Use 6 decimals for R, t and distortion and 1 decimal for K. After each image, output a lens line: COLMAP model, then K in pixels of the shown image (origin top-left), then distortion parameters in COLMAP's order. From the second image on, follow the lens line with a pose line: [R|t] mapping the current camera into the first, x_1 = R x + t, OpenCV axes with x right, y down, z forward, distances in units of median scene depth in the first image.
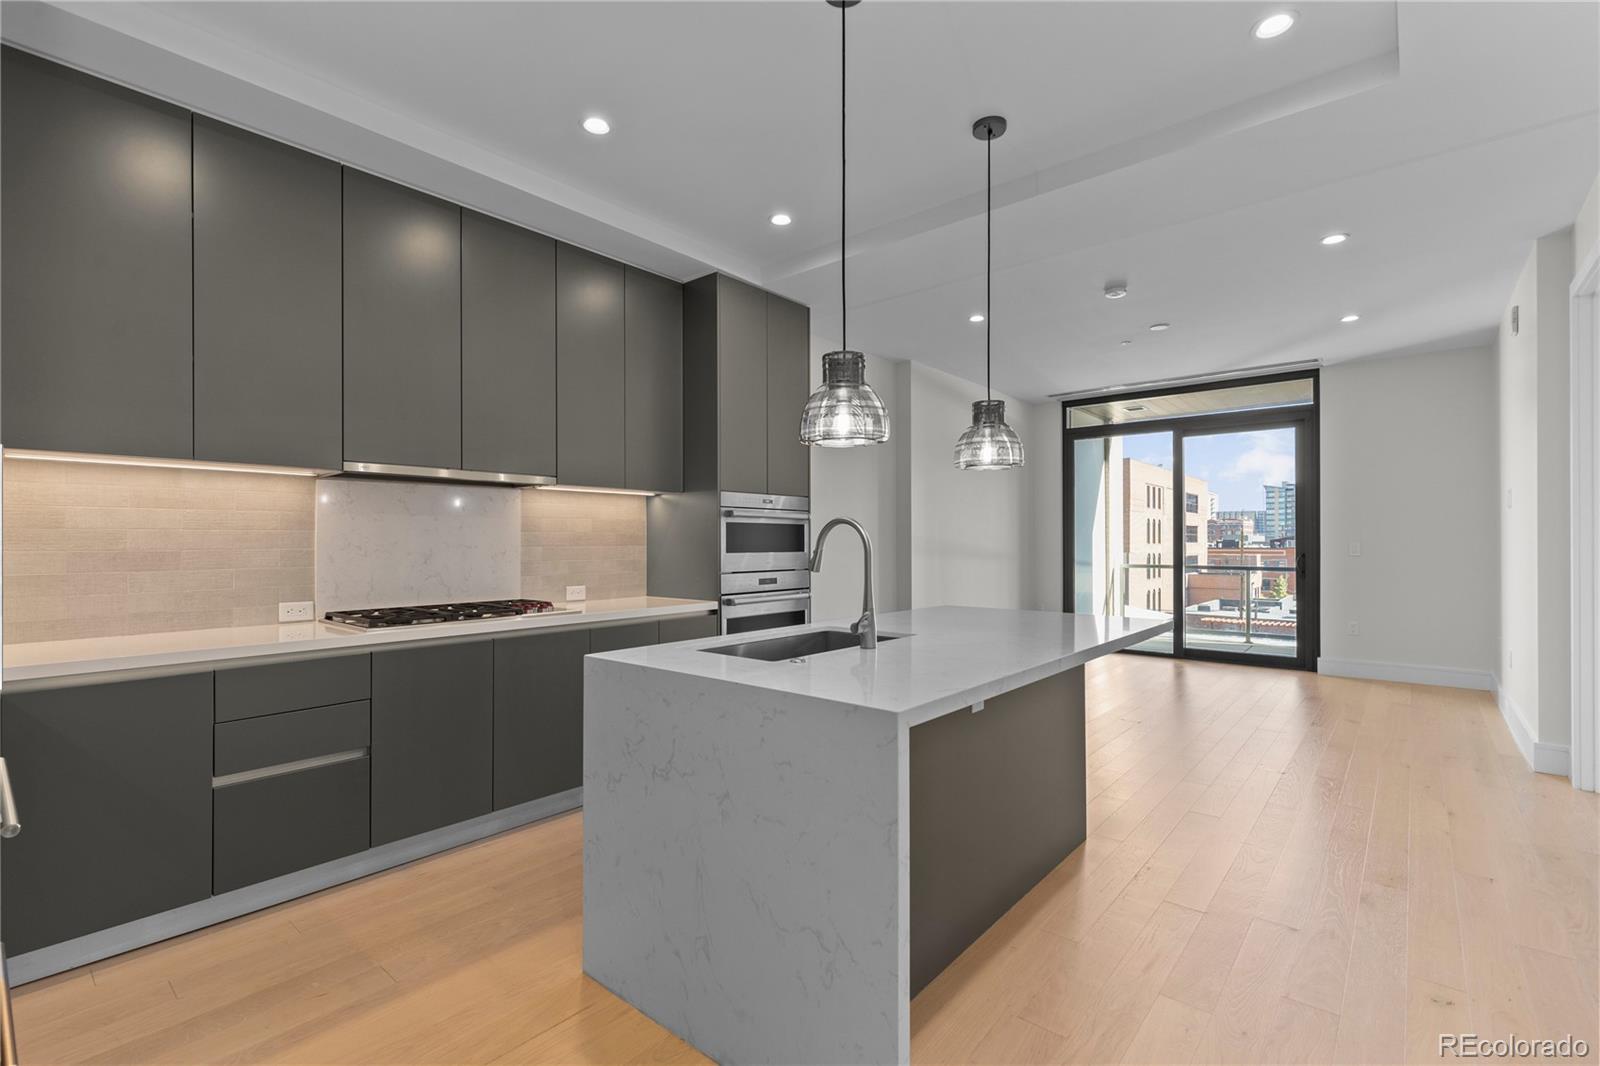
lens RADIAL K [[713.9, 0, 801.0], [0, 713.9, 535.2], [0, 0, 1]] dist [-0.000405, -0.001053]
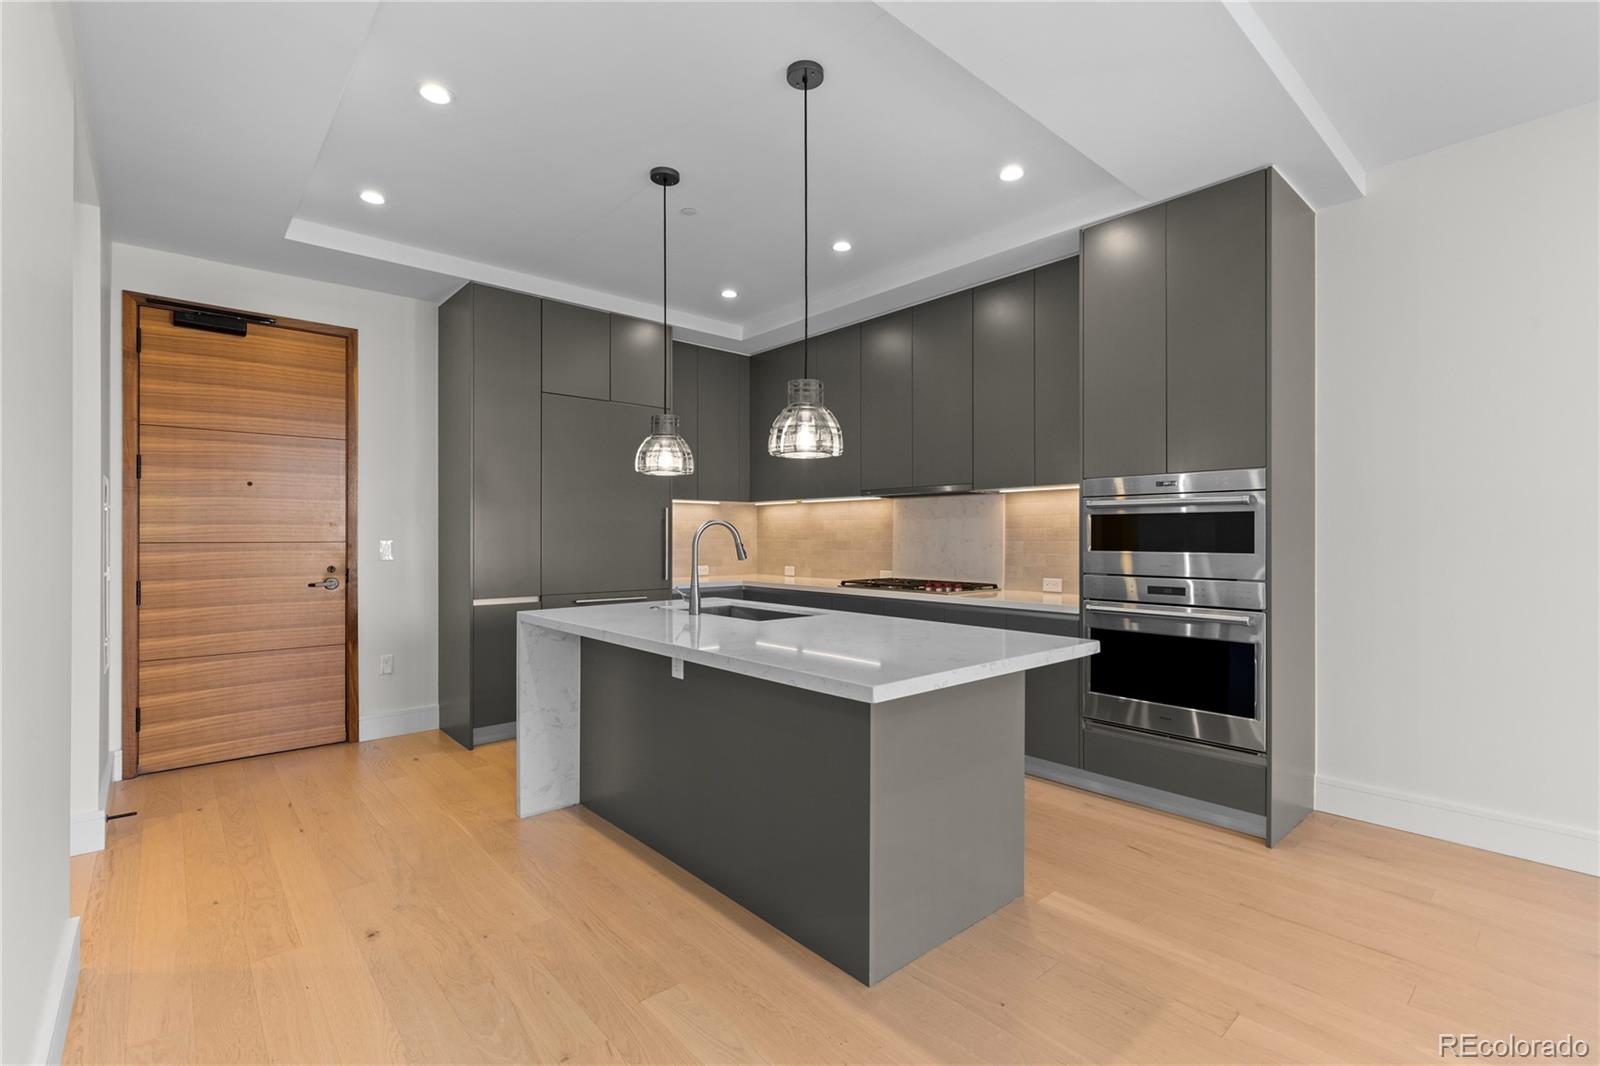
lens RADIAL K [[713.9, 0, 800.2], [0, 713.9, 522.1], [0, 0, 1]] dist [-0.000405, -0.001053]
pose [[-0.143367, -0.013246, -0.989581, 1.004720], [0.015086, 0.999765, -0.015568, -0.001831], [0.989555, -0.017160, -0.143133, 0.988542]]
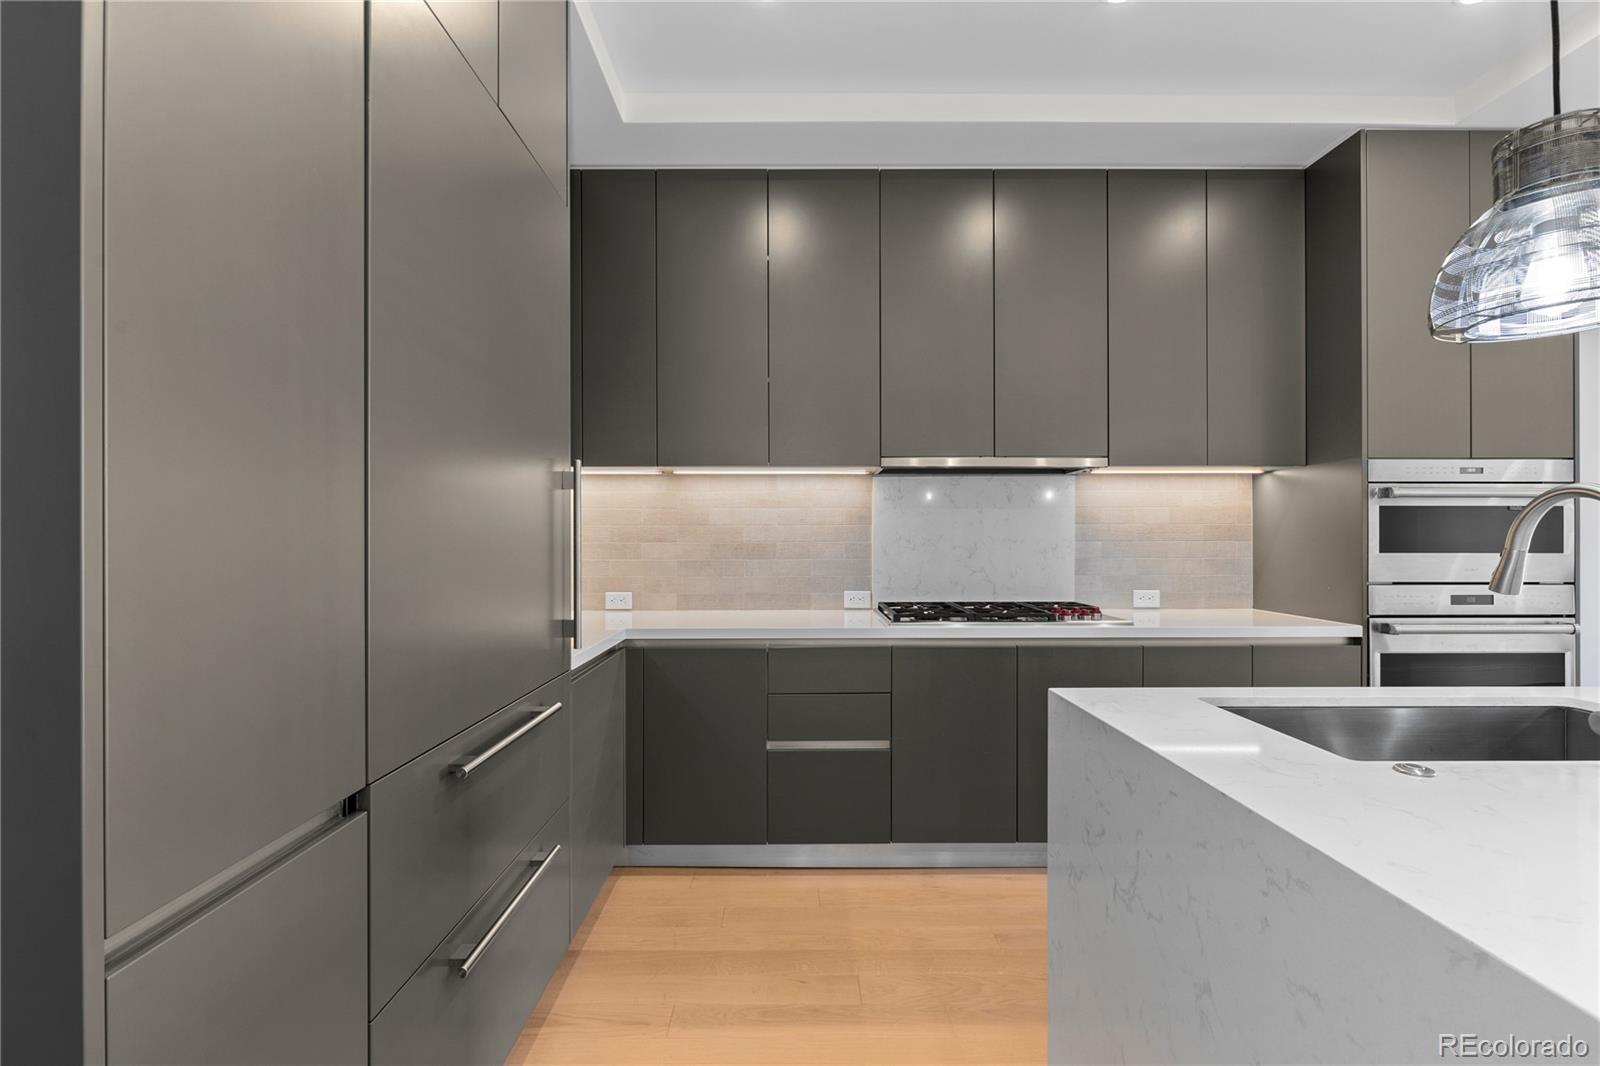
lens RADIAL K [[713.9, 0, 796.7], [0, 713.9, 536.4], [0, 0, 1]] dist [-0.000405, -0.001053]
pose [[0.648074, -0.000139, -0.761577, 0.059248], [0.006284, 0.999967, 0.005165, 0.004008], [0.761551, -0.008133, 0.648054, 0.212853]]
